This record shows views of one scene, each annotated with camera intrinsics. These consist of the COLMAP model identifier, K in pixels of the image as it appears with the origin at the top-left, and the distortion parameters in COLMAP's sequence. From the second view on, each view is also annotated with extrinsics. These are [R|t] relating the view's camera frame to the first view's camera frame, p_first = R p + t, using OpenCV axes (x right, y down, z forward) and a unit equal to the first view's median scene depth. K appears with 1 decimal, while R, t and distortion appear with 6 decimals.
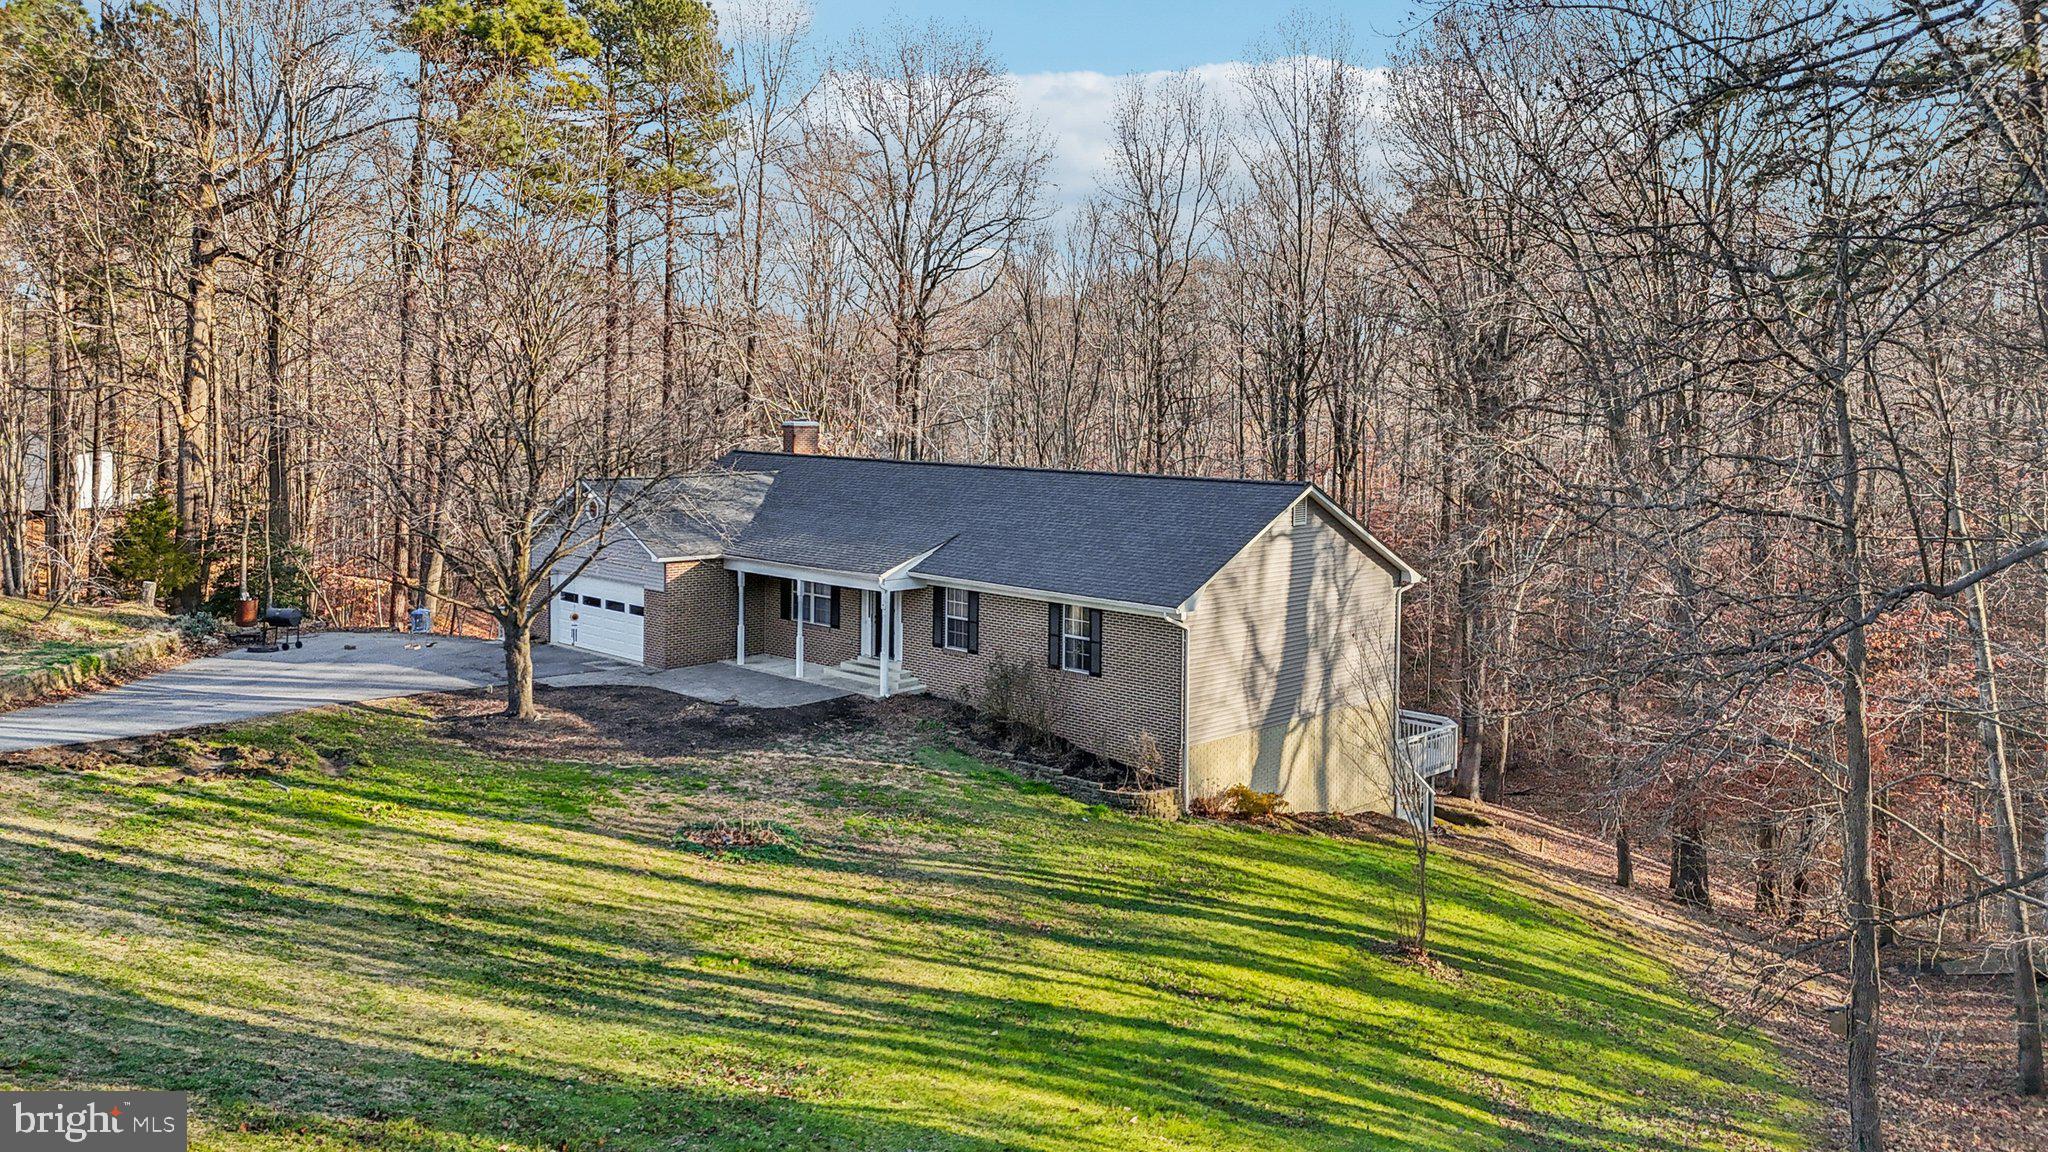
lens RADIAL K [[1490.4, 0, 1030.1], [0, 1490.4, 564.5], [0, 0, 1]] dist [0.052045, -0.059065]
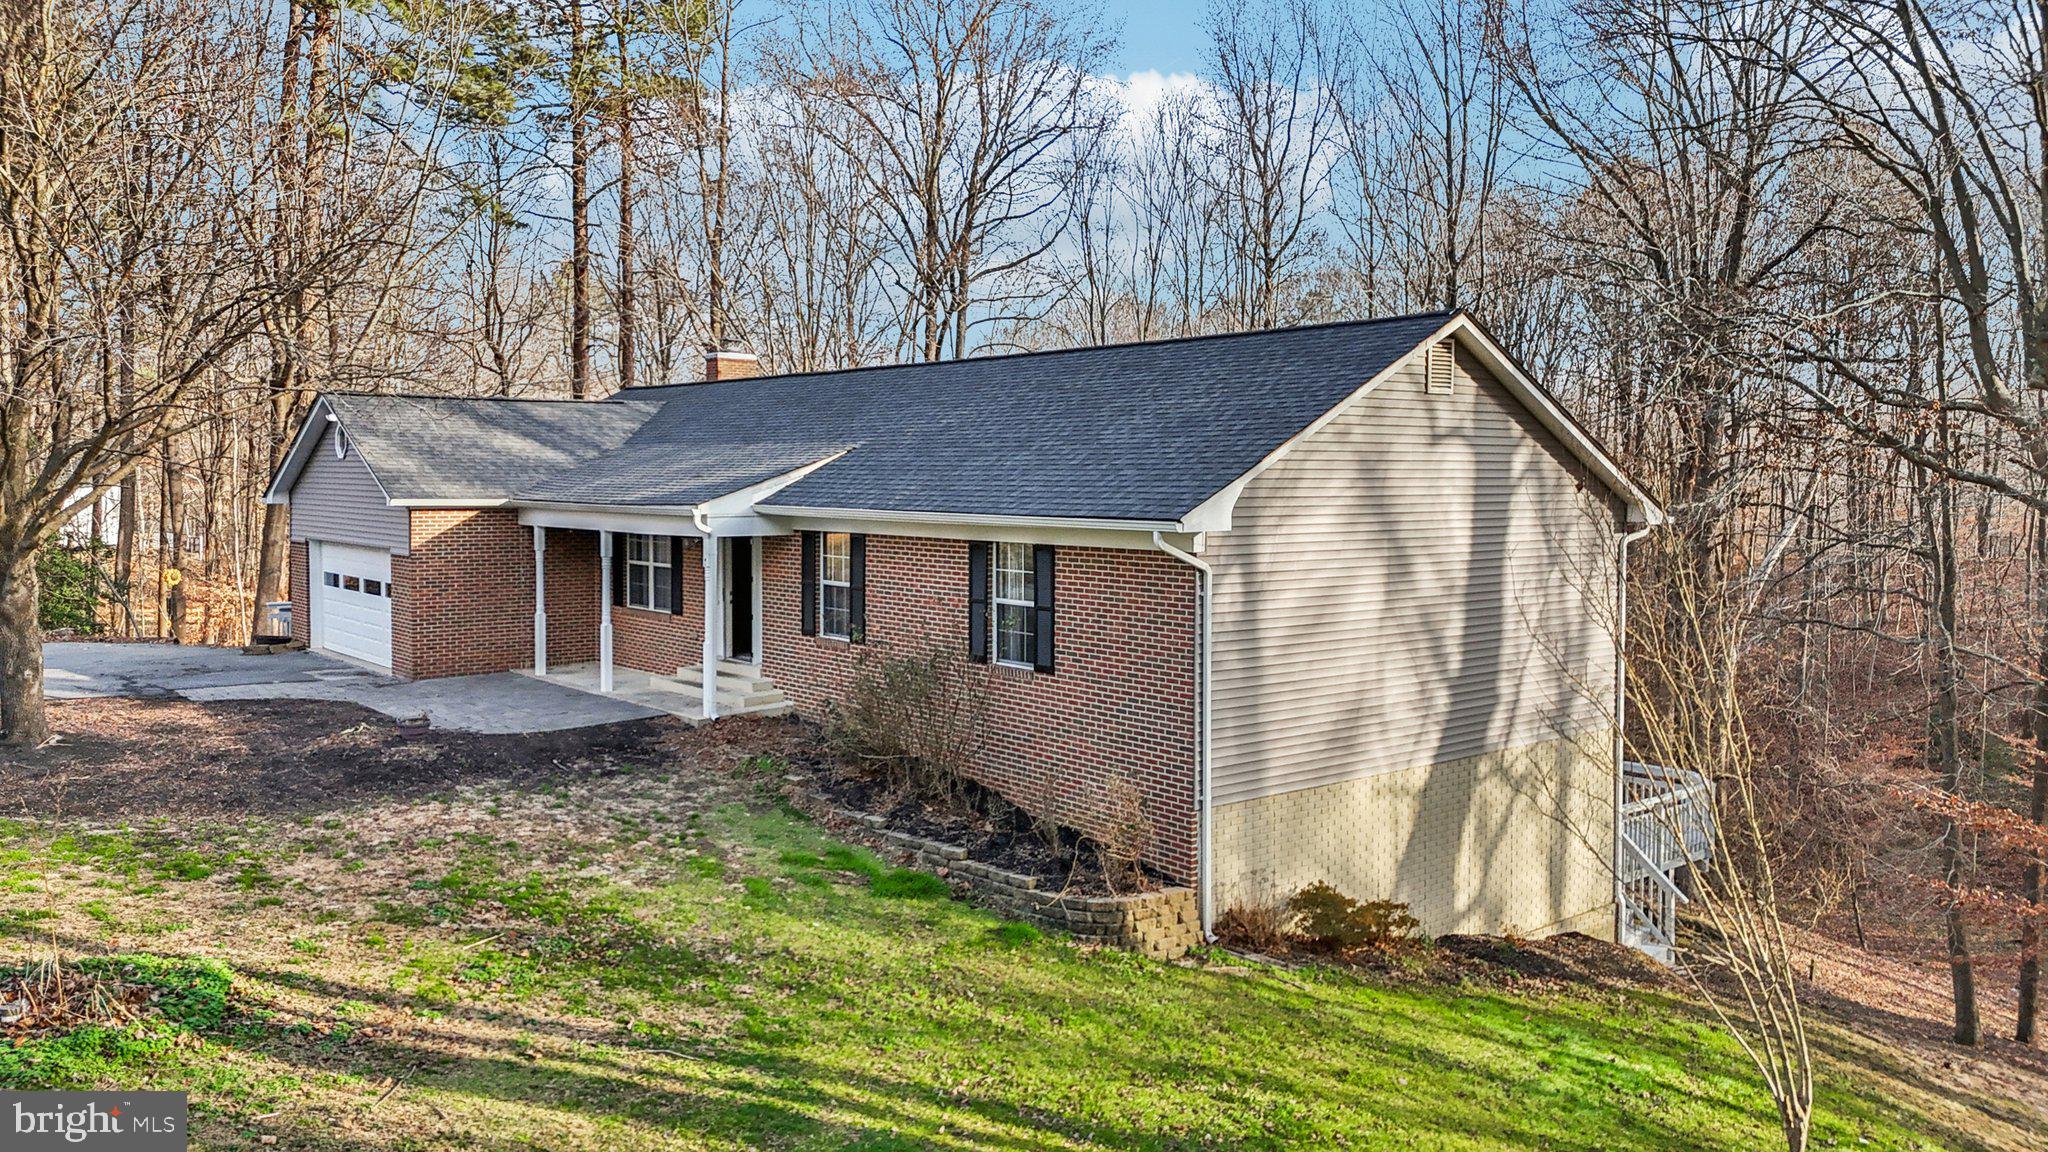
lens RADIAL K [[1490.4, 0, 1051.5], [0, 1490.4, 590.1], [0, 0, 1]] dist [0.052045, -0.059065]
pose [[0.996319, 0.000280, -0.085724, 0.089235], [-0.003355, 0.999356, -0.035730, 0.062695], [0.085659, 0.035886, 0.995678, 0.458778]]
